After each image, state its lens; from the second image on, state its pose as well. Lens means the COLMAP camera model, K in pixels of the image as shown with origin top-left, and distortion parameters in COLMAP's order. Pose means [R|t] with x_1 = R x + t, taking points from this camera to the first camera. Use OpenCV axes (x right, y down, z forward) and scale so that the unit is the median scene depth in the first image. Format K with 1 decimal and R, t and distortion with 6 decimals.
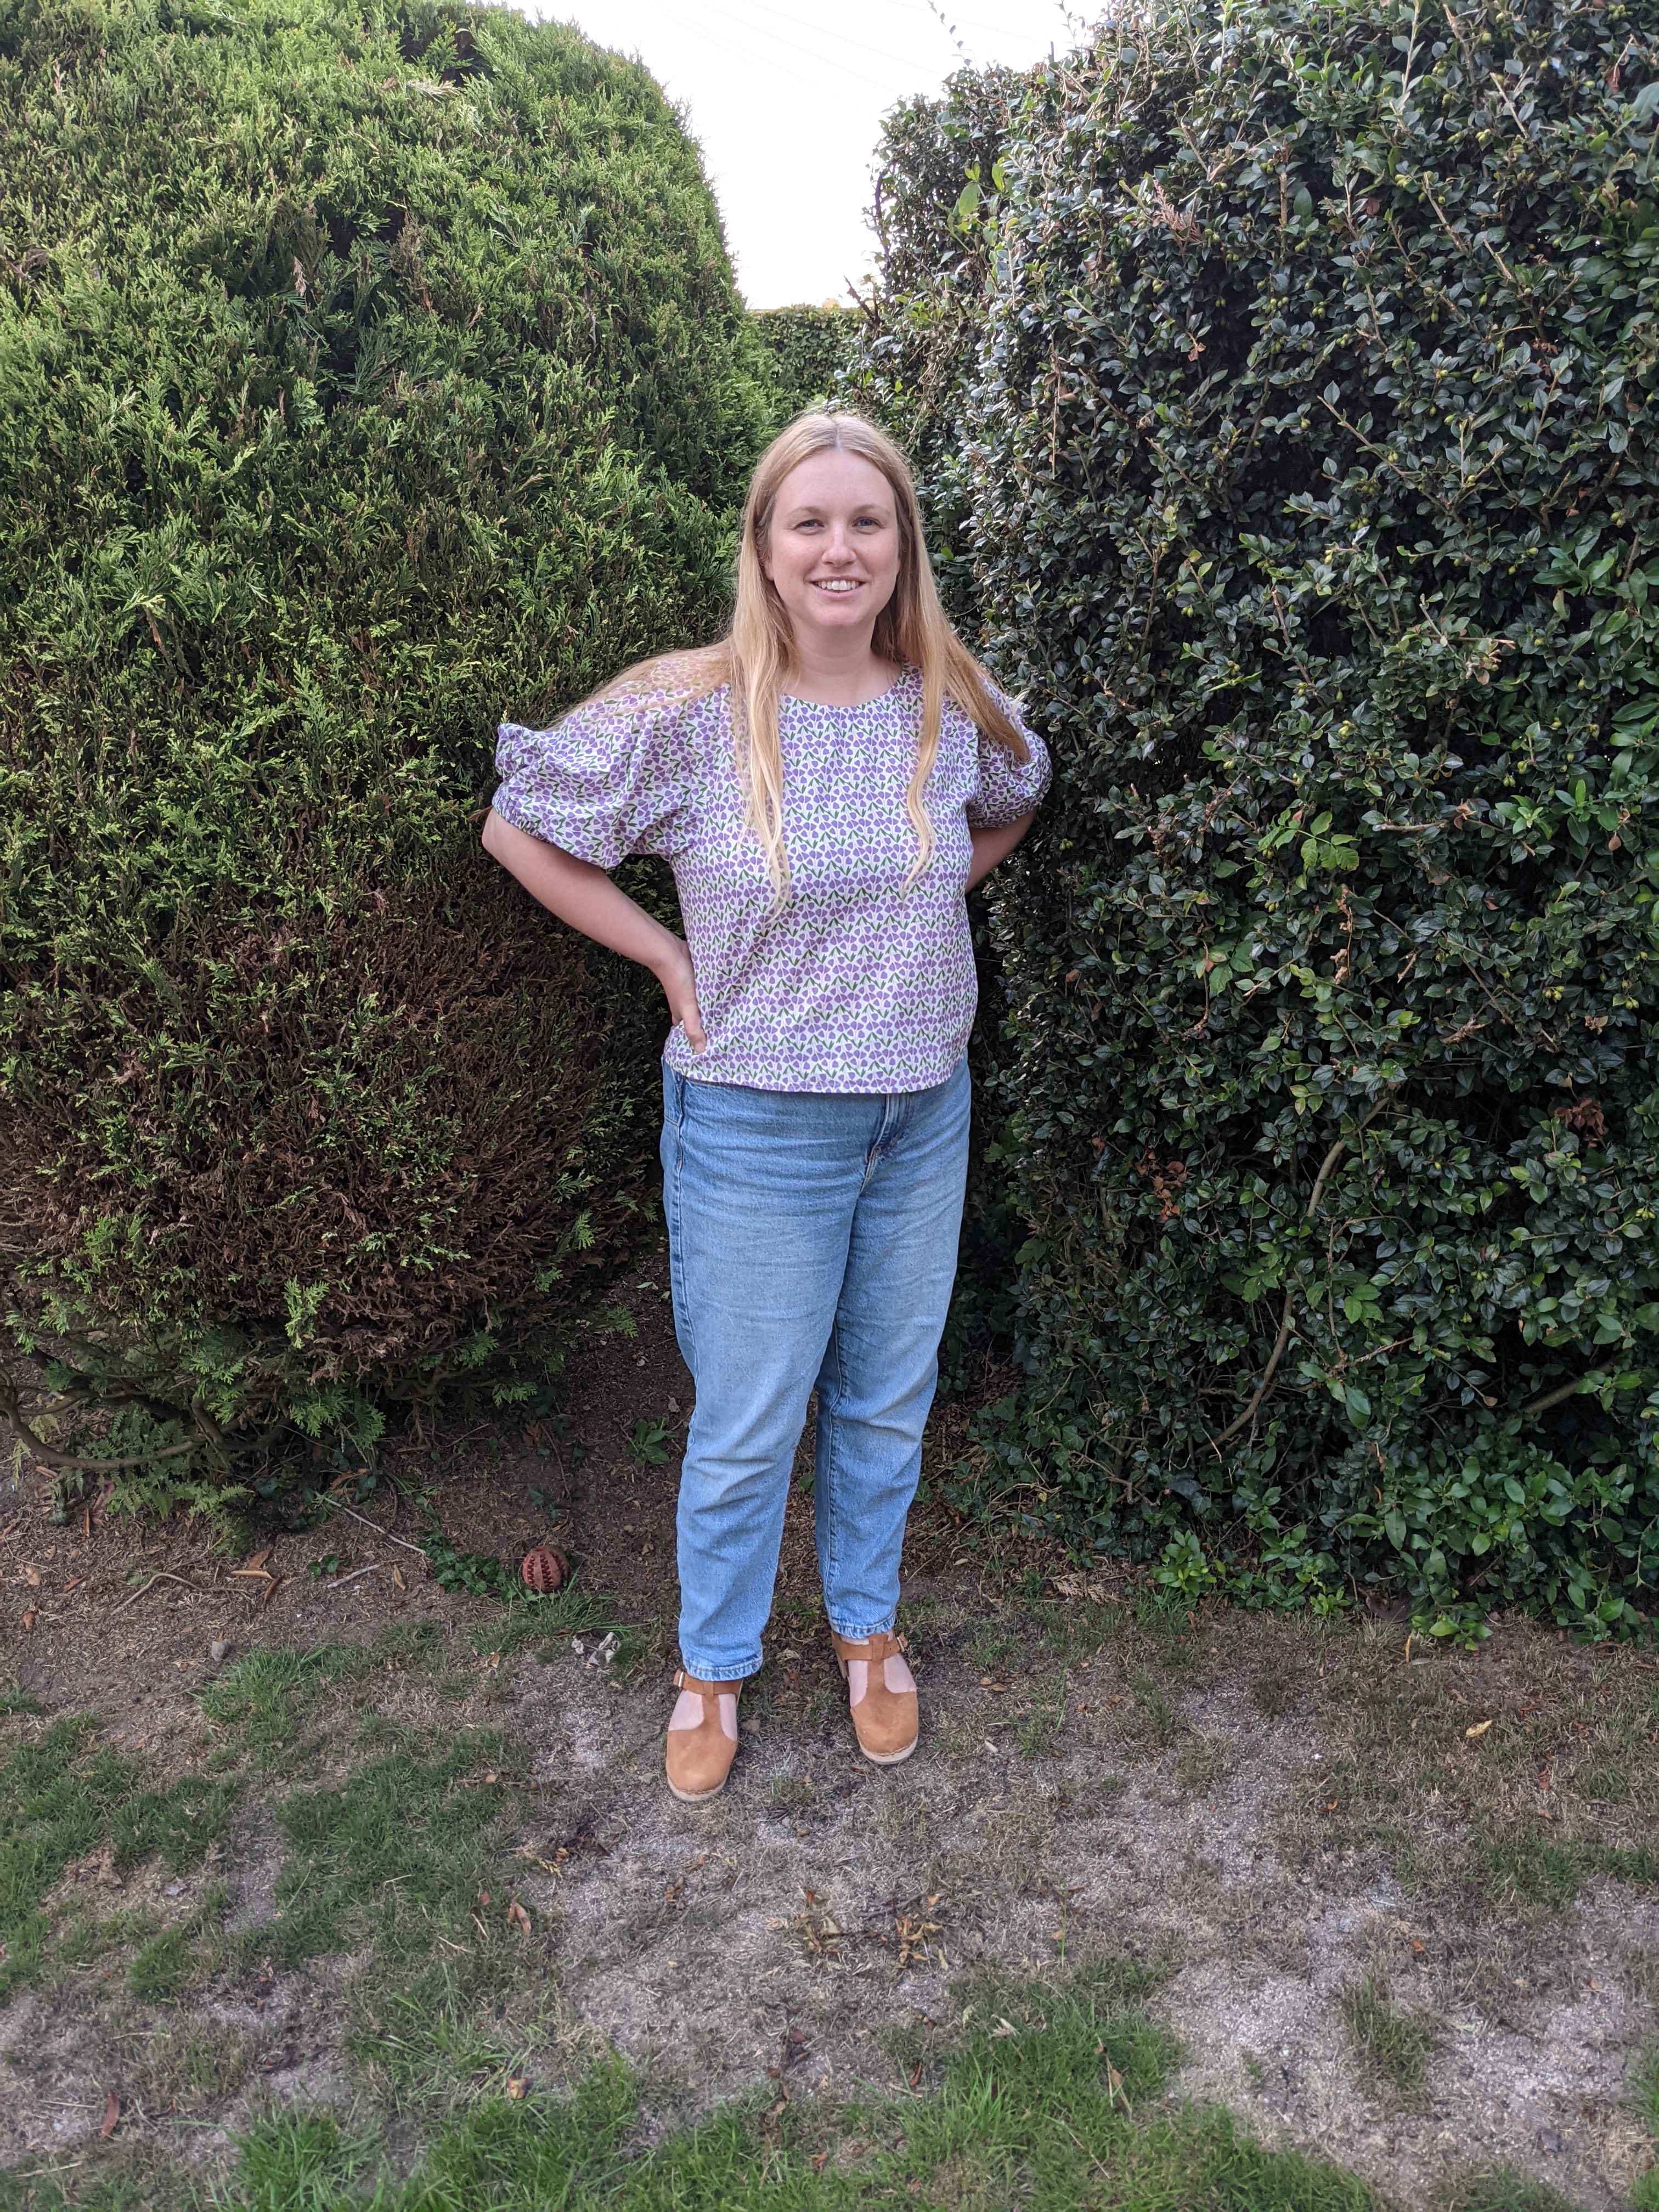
lens RADIAL K [[1736.2, 0, 829.5], [0, 1736.2, 1106.0], [0, 0, 1]] dist [0.036652, -0.046156]
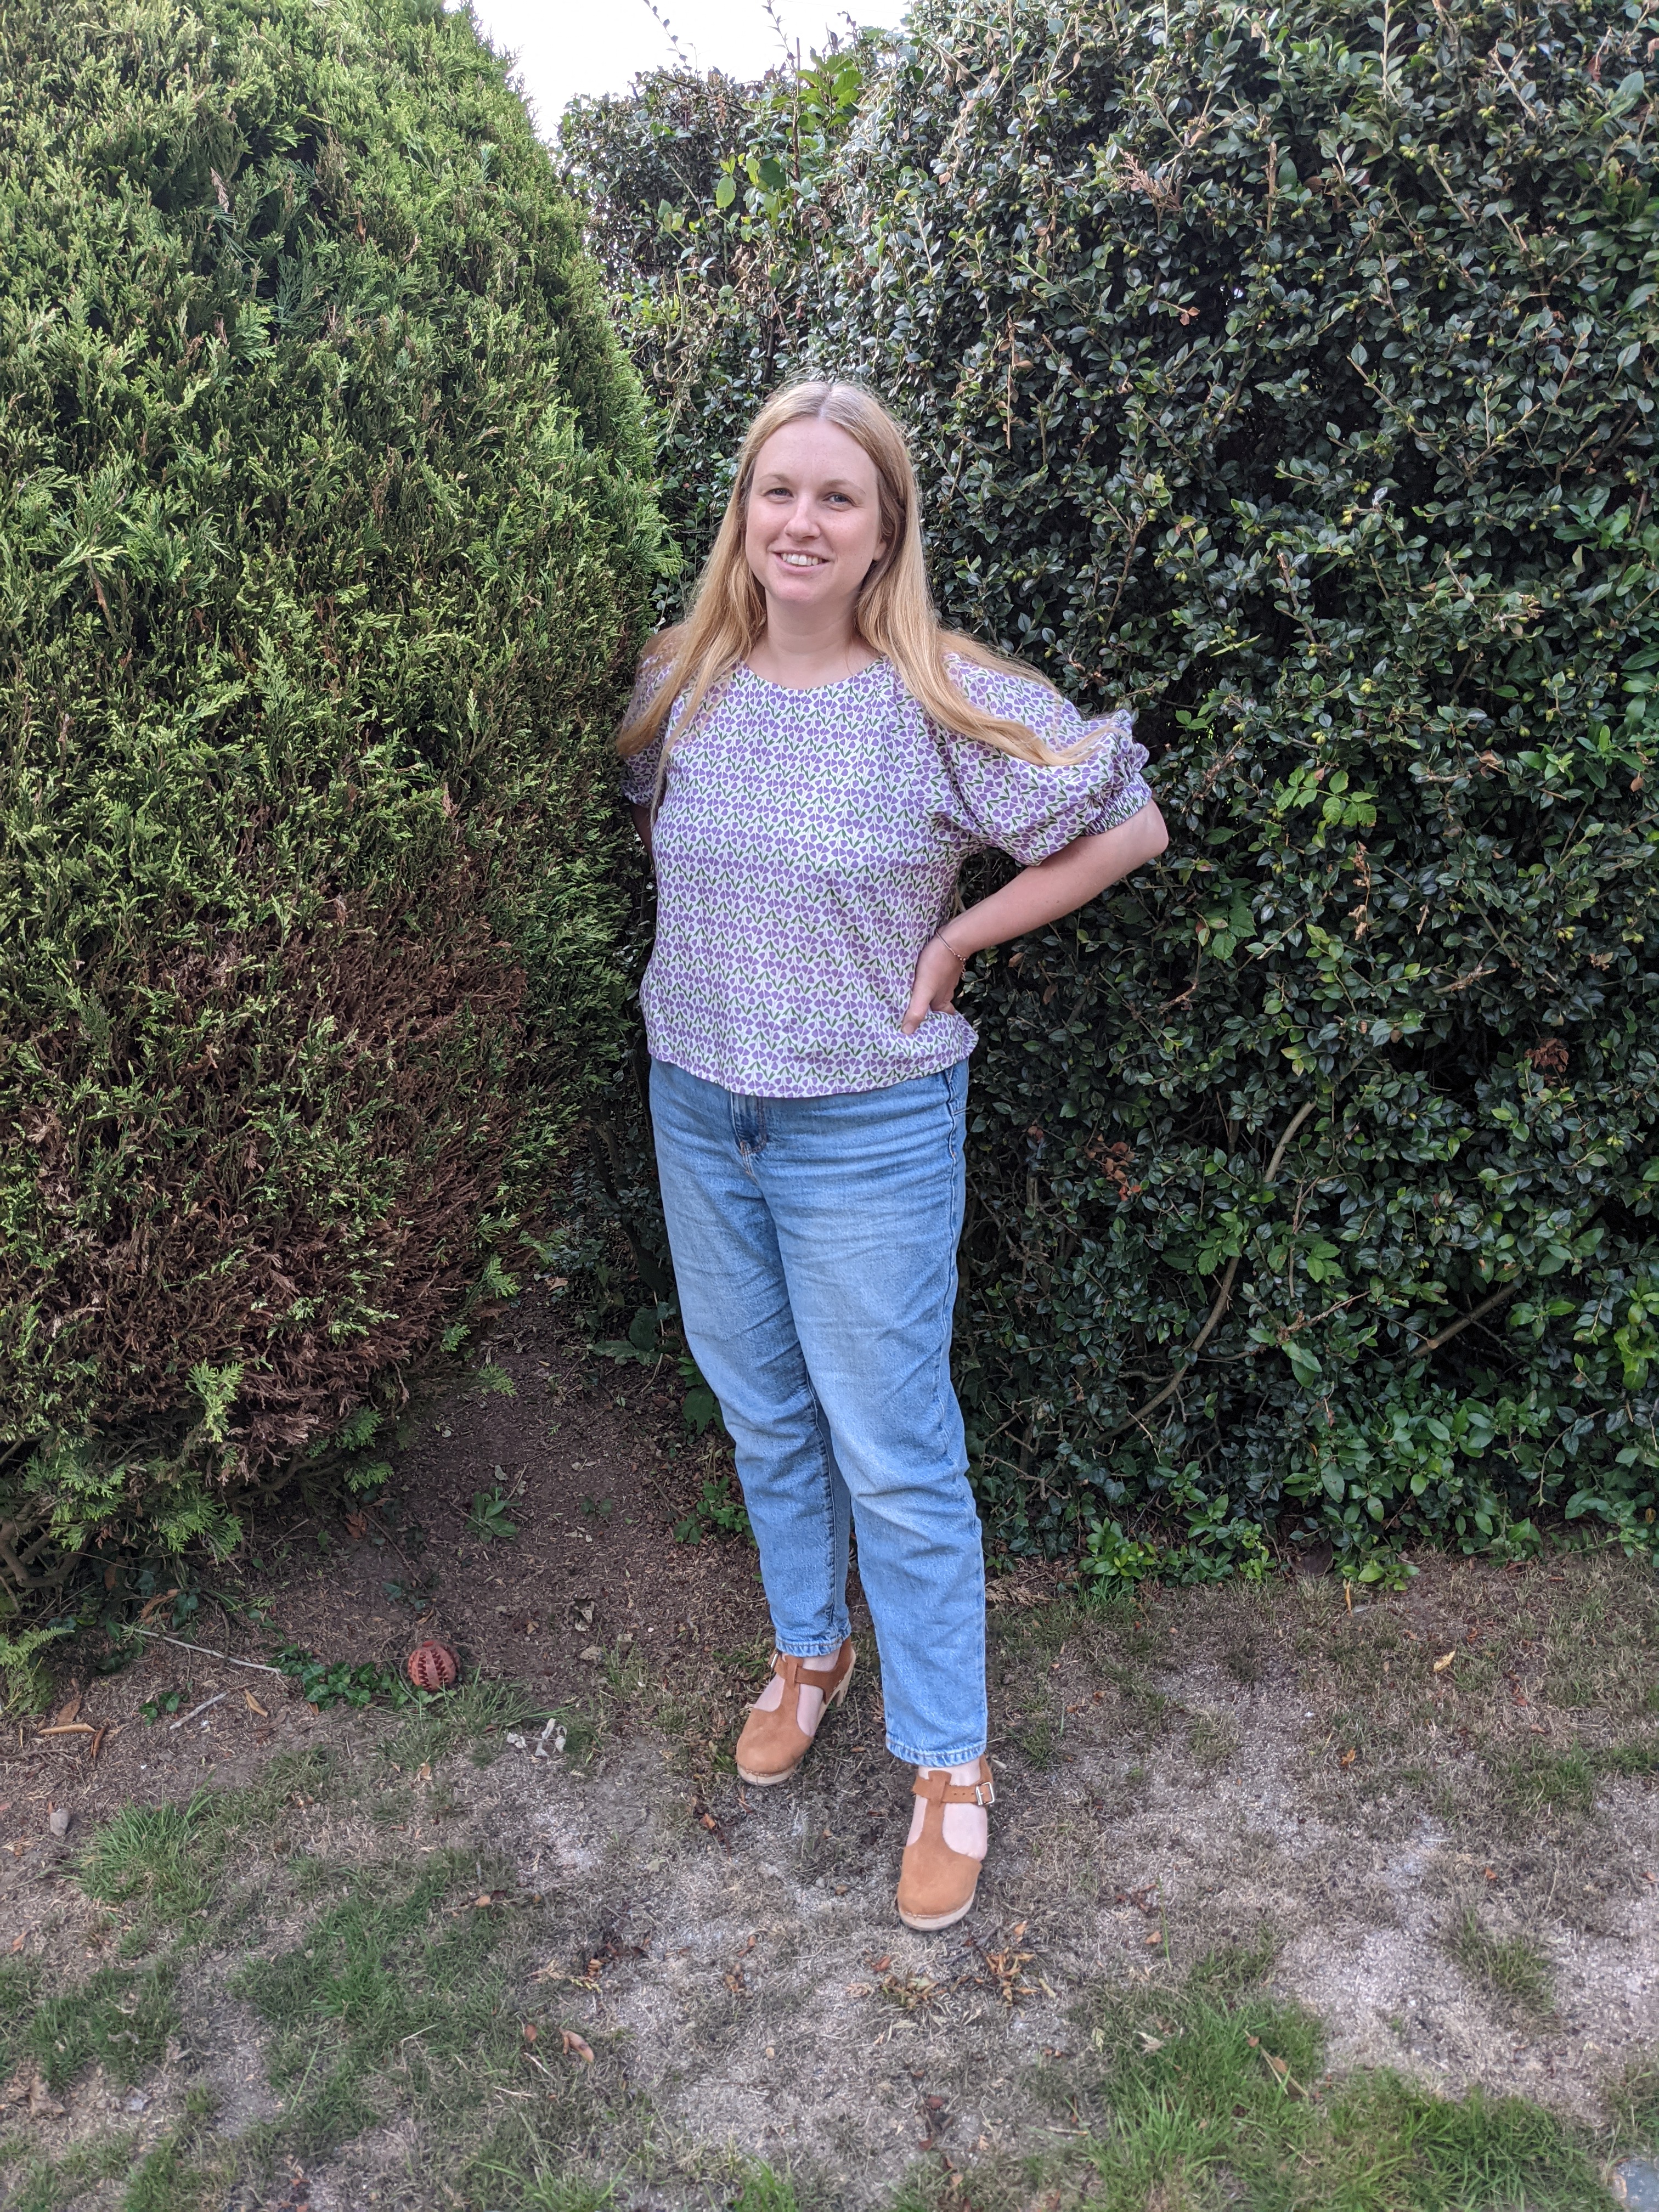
lens RADIAL K [[1747.6, 0, 832.8], [0, 1747.6, 1112.1], [0, 0, 1]] dist [0.039933, -0.058440]
pose [[0.960003, -0.079161, 0.268564, -0.272257], [0.085727, 0.996237, -0.012789, 0.016304], [-0.266541, 0.035301, 0.963177, 0.094240]]
